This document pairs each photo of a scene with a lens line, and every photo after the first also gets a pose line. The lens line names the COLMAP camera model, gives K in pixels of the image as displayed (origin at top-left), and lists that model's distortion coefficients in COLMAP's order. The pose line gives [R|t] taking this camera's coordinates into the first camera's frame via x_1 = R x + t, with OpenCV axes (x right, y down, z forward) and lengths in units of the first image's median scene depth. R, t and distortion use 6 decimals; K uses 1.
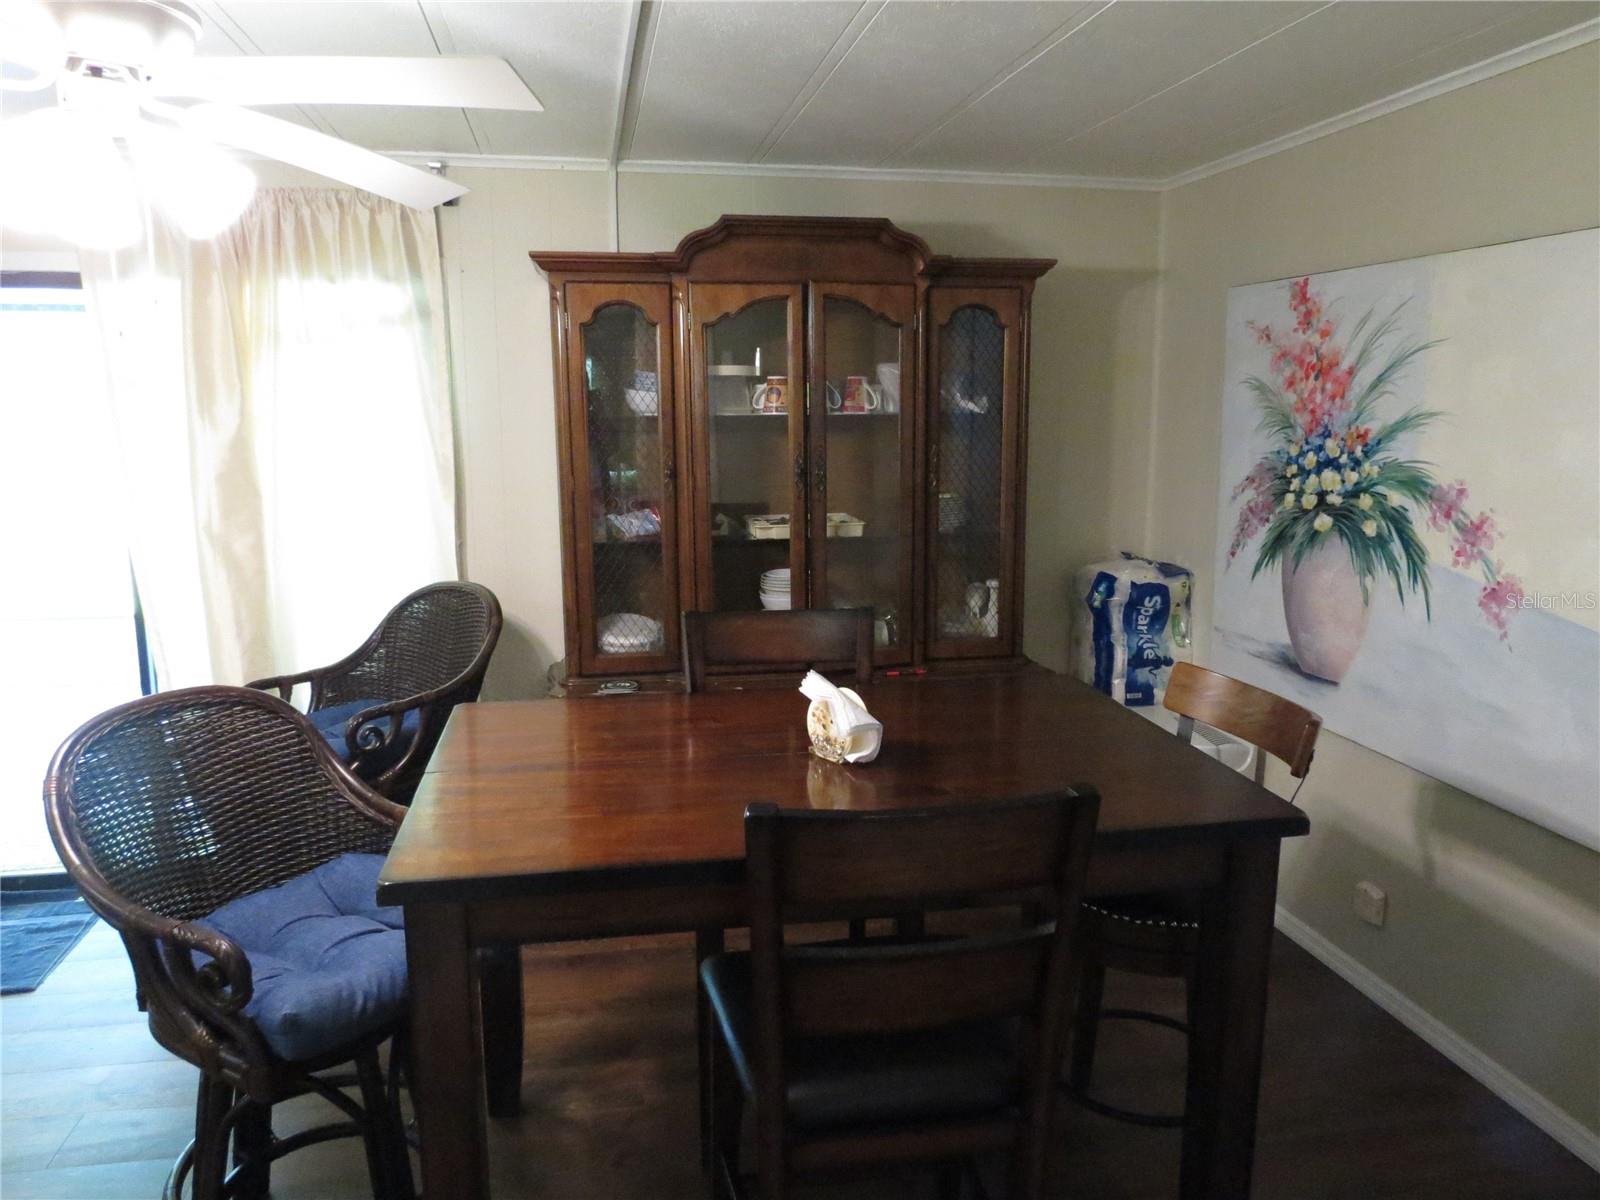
lens RADIAL K [[1145.2, 0, 801.7], [0, 1145.2, 596.8], [0, 0, 1]] dist [-0.028750, 0.009867]
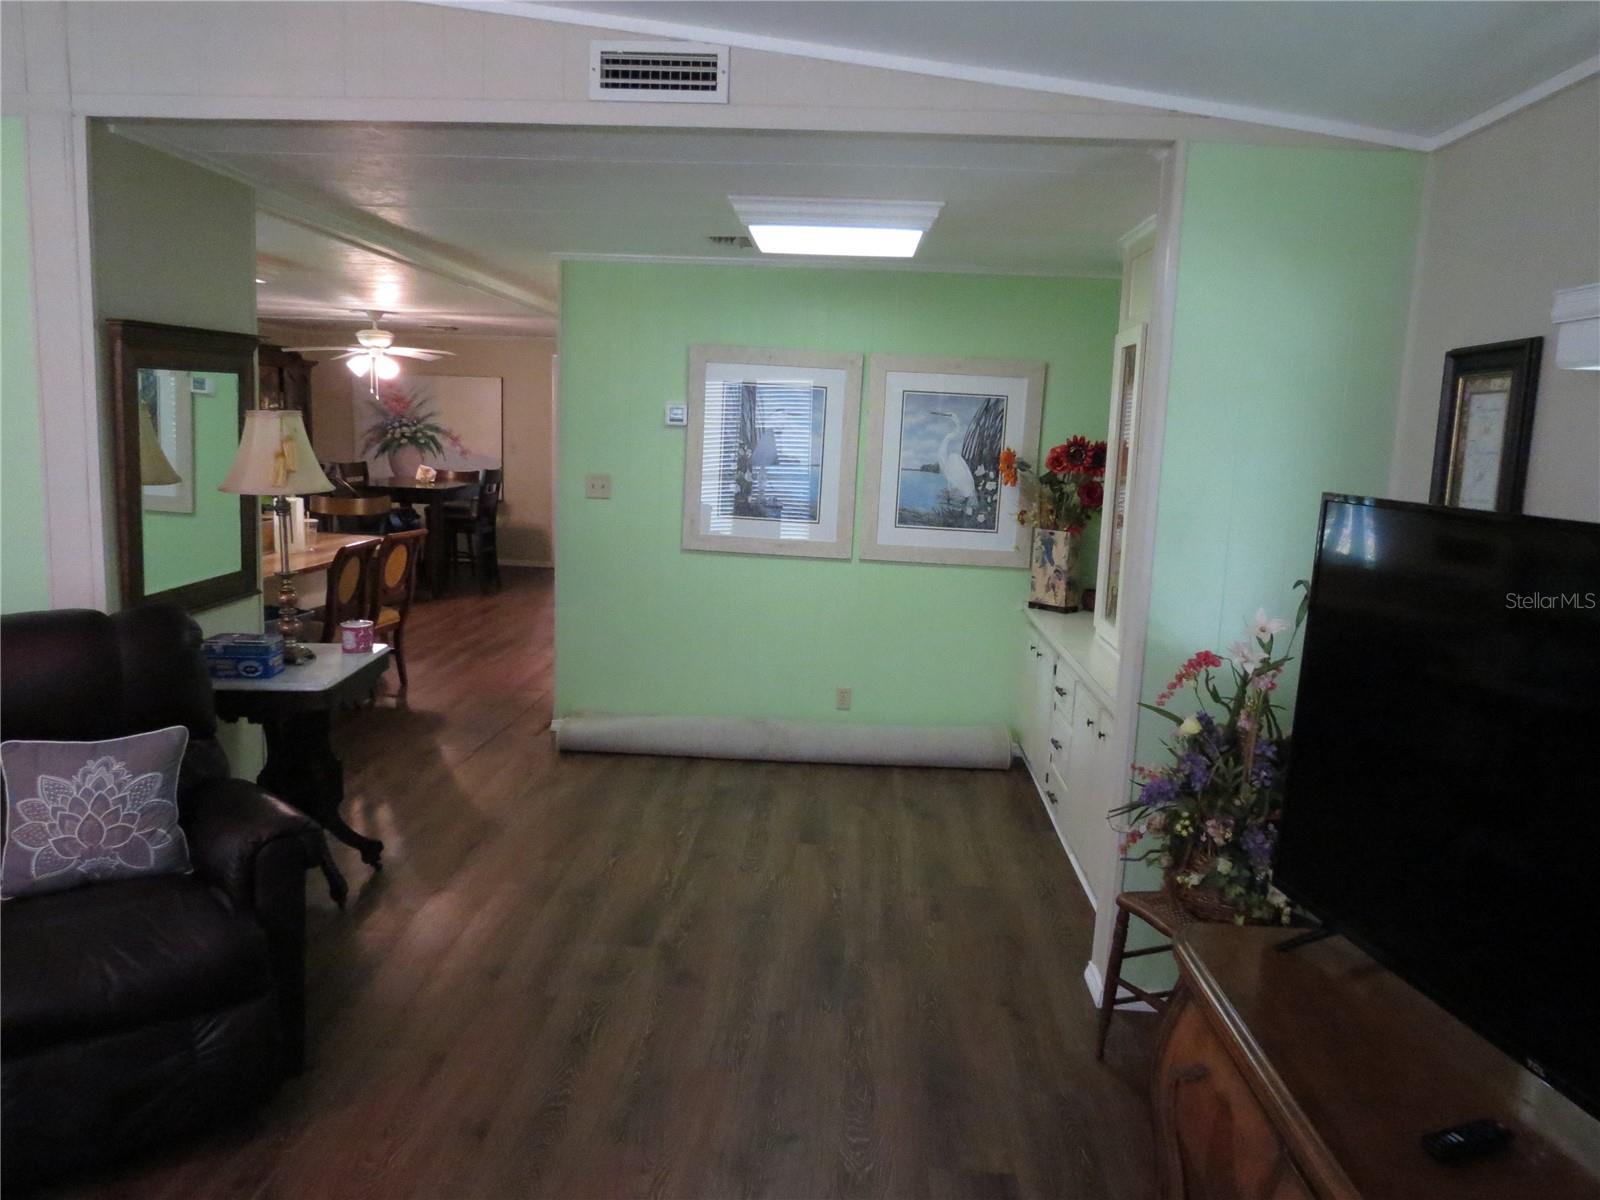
lens RADIAL K [[1145.2, 0, 803.4], [0, 1145.2, 595.2], [0, 0, 1]] dist [-0.028750, 0.009867]
pose [[0.234333, -0.135765, 0.962630, -2.950523], [0.131138, 0.985565, 0.107077, 0.207477], [-0.963271, 0.101145, 0.248754, -1.160163]]
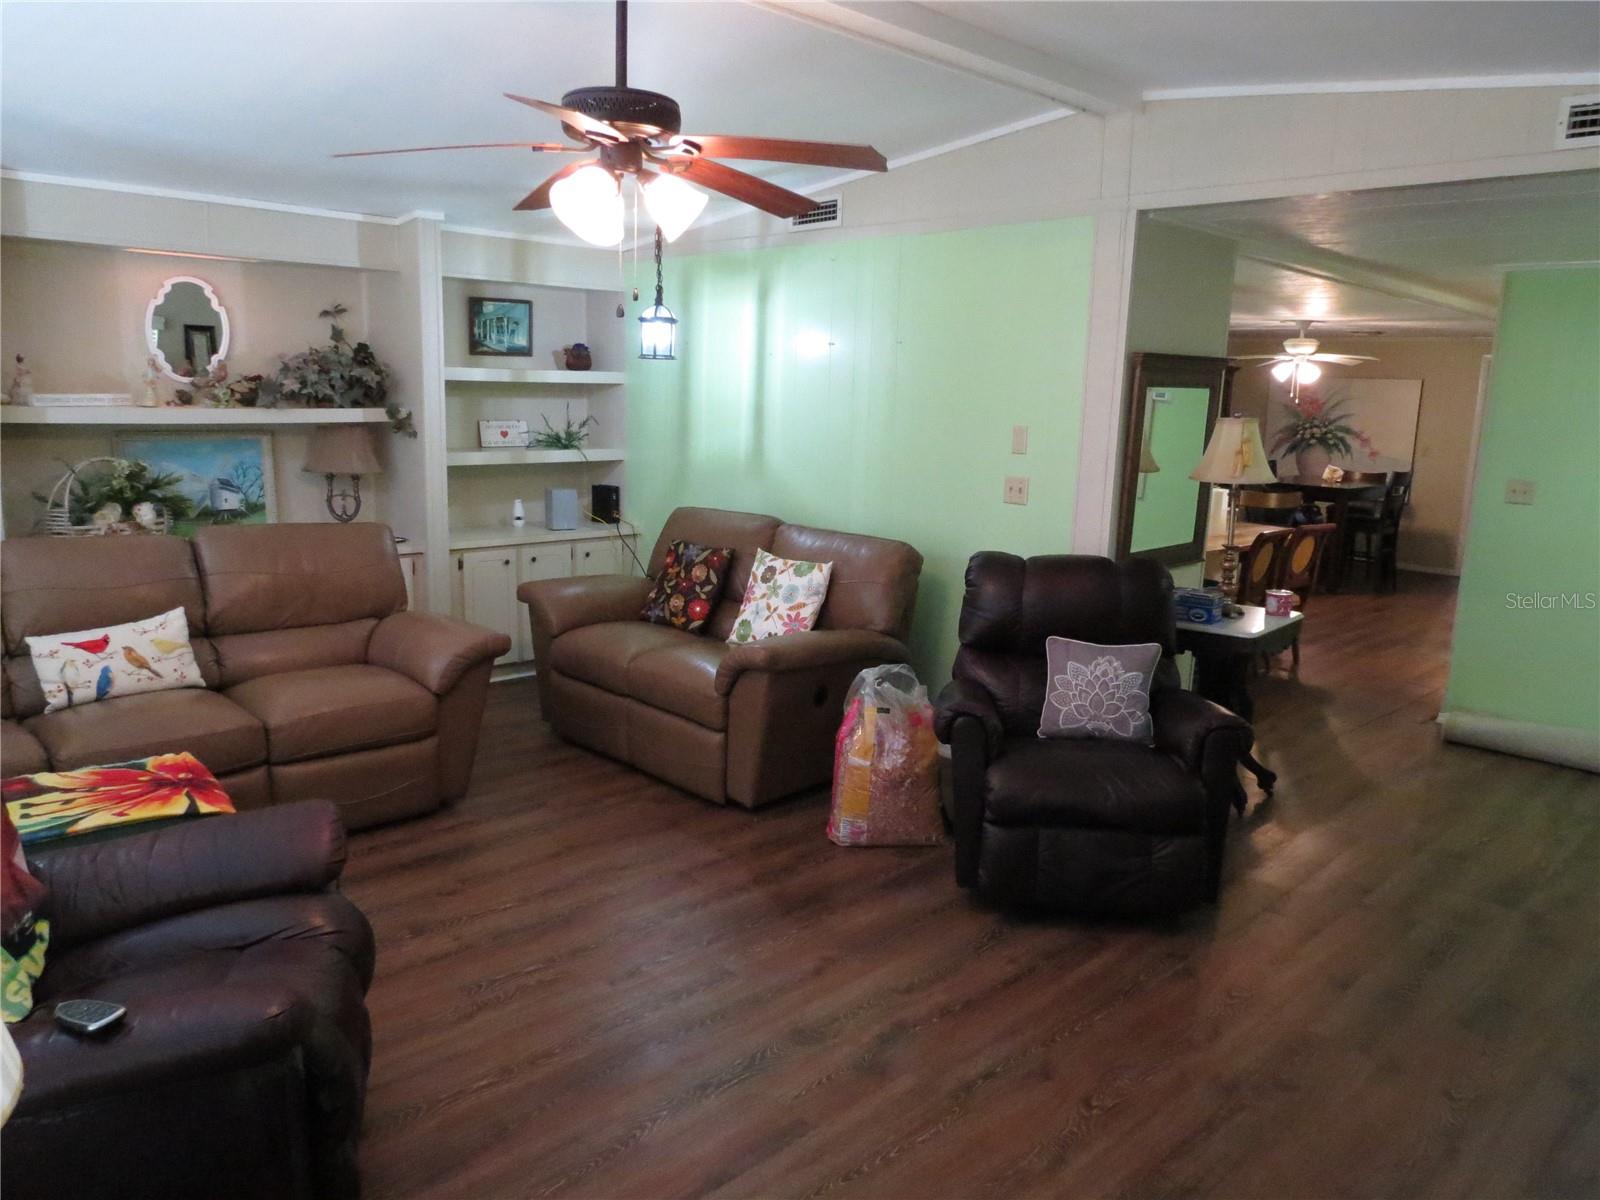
lens RADIAL K [[1145.2, 0, 804.8], [0, 1145.2, 603.8], [0, 0, 1]] dist [-0.028750, 0.009867]
pose [[0.827874, -0.076627, 0.555656, -3.247777], [0.064331, 0.997059, 0.041652, 0.218544], [-0.557213, 0.001263, 0.830368, -1.291011]]
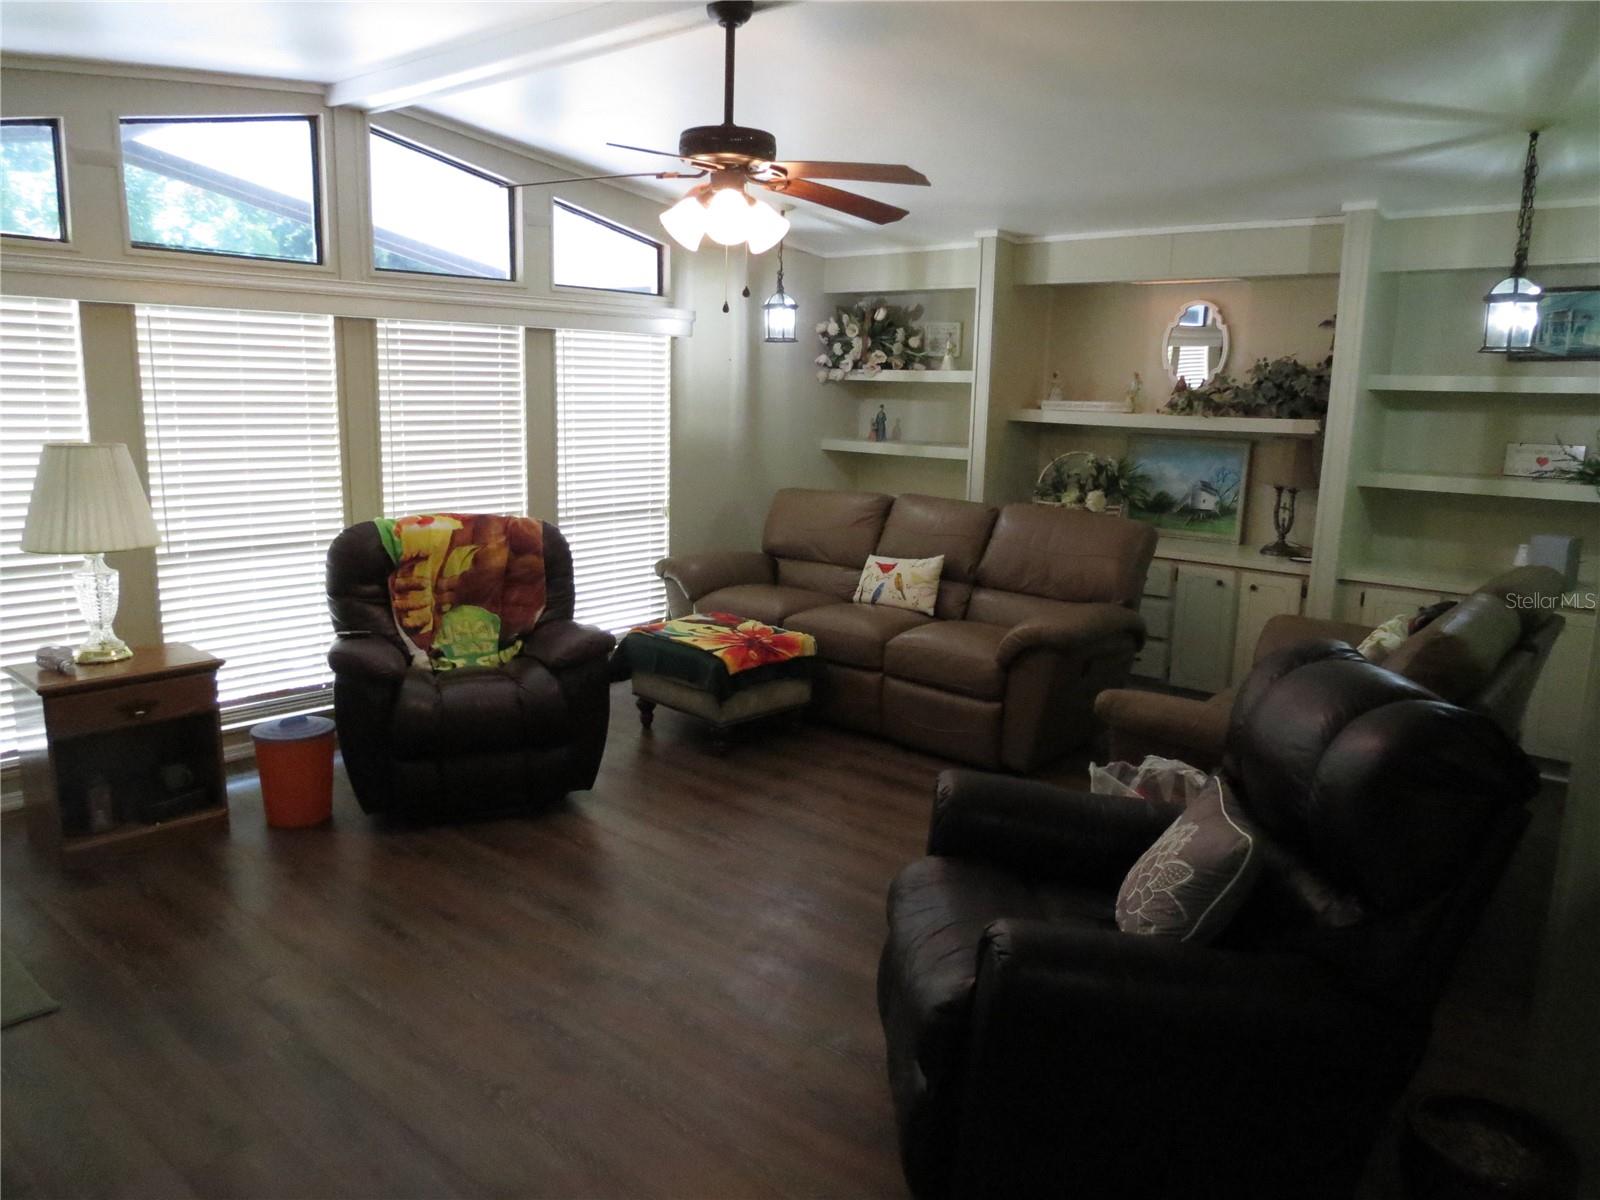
lens RADIAL K [[1145.2, 0, 796.0], [0, 1145.2, 594.1], [0, 0, 1]] dist [-0.028750, 0.009867]
pose [[0.619513, 0.157112, -0.769103, -1.865768], [-0.159165, 0.984555, 0.072917, 0.197528], [0.768681, 0.077242, 0.634952, -1.068137]]
